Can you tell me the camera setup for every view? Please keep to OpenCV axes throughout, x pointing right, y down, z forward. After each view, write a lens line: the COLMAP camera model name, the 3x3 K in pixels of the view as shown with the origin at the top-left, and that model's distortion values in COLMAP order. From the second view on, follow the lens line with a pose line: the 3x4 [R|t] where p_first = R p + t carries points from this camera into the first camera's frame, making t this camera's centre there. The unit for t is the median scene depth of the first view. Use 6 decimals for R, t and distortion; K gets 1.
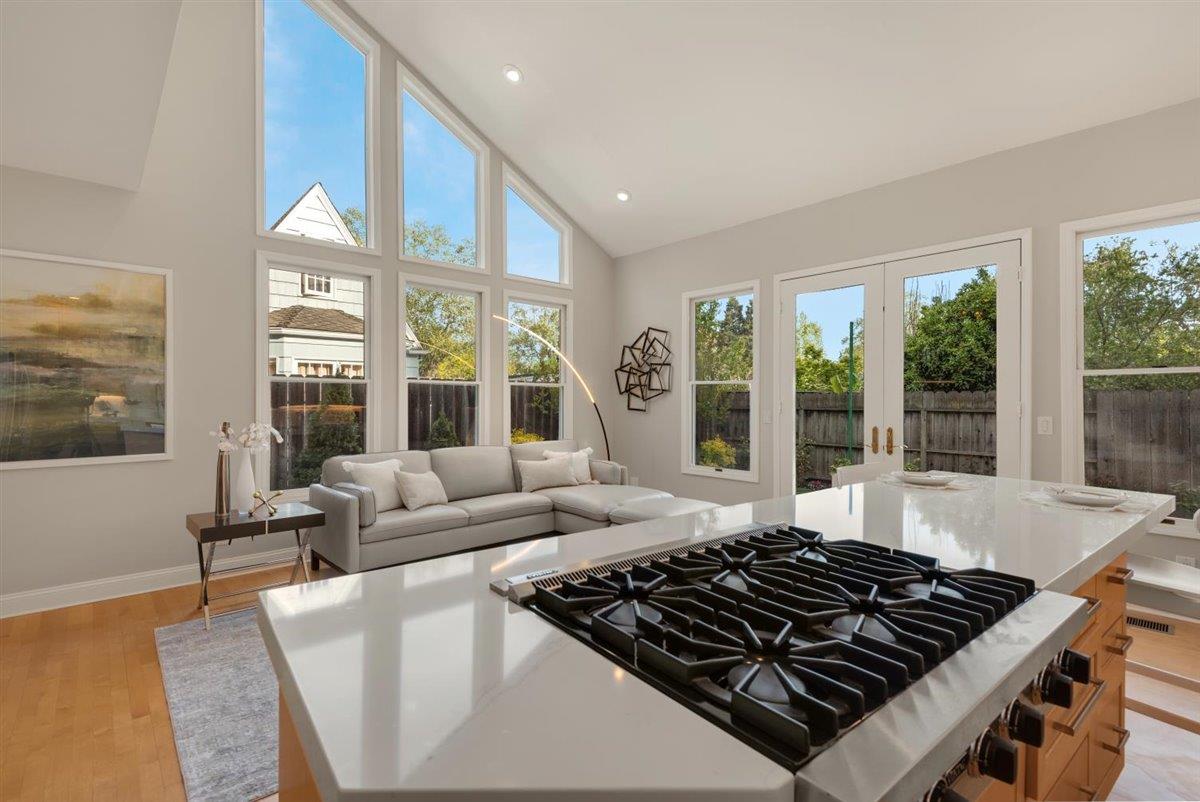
lens RADIAL K [[553.1, 0, 600.0], [0, 553.1, 401.0], [0, 0, 1]] dist [0.002763, -0.000196]
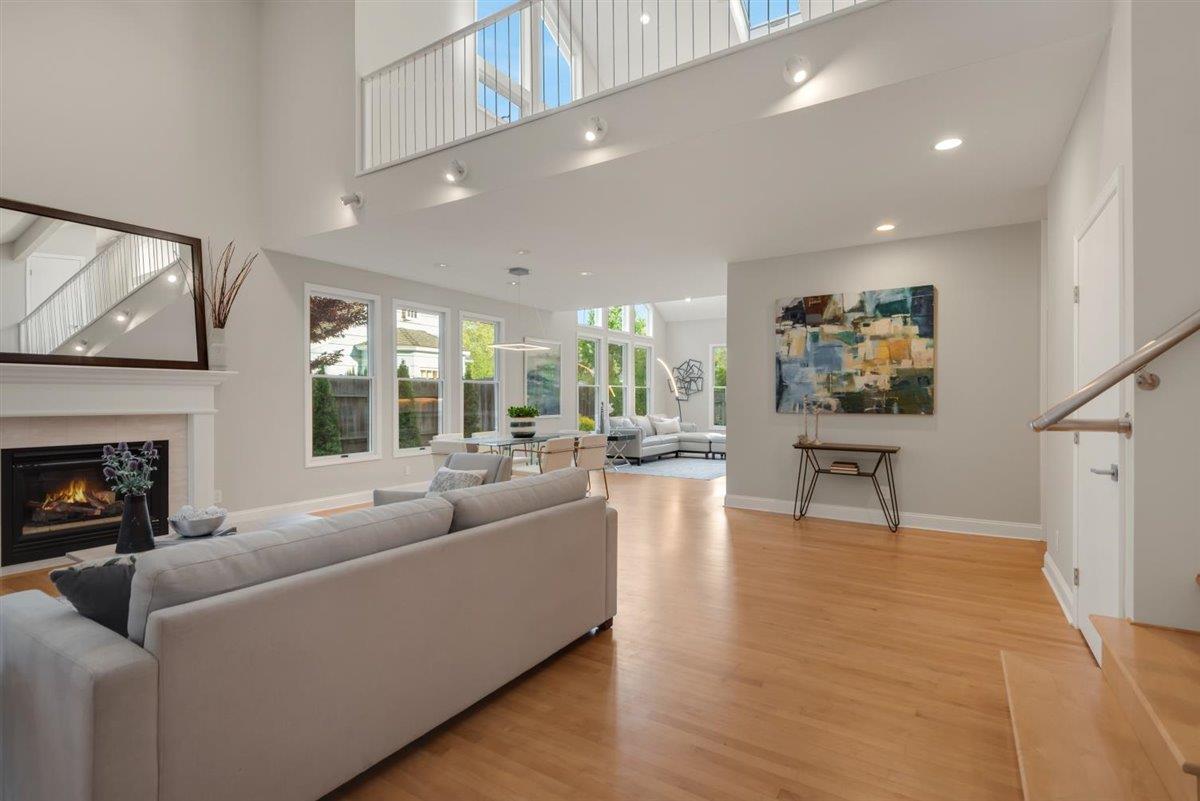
lens RADIAL K [[553.1, 0, 600.0], [0, 553.1, 400.5], [0, 0, 1]] dist [0.002763, -0.000196]
pose [[0.963036, -0.000489, 0.269374, -0.783176], [-0.000873, 0.999987, 0.004938, 0.009198], [-0.269373, -0.004991, 0.963023, -0.882725]]
